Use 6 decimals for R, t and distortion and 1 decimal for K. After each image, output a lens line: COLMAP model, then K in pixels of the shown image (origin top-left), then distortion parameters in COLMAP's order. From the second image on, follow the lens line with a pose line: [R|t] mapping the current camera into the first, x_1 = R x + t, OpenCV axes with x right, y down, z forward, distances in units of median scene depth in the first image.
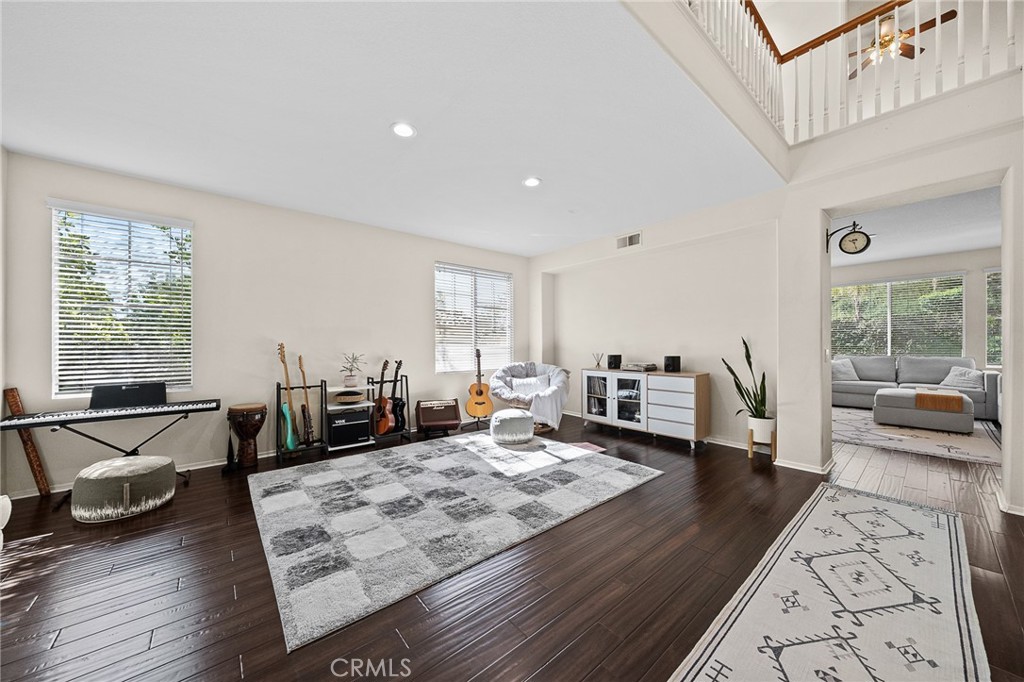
lens RADIAL K [[358.0, 0, 513.4], [0, 358.0, 348.3], [0, 0, 1]] dist [-0.004492, 0.000006]
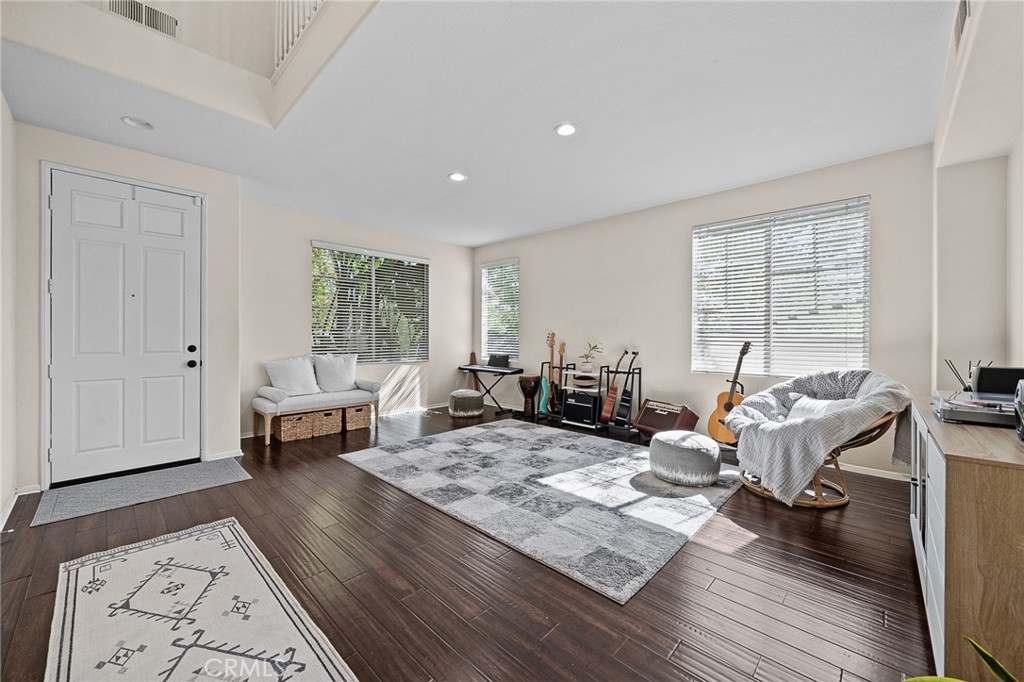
lens RADIAL K [[396.3, 0, 499.2], [0, 396.3, 335.8], [0, 0, 1]] dist [-0.008507, 0.000089]
pose [[0.085081, 0.005739, -0.996358, 0.883228], [-0.016543, 0.999854, 0.004346, -0.006402], [0.996237, 0.016113, 0.085163, 0.749477]]
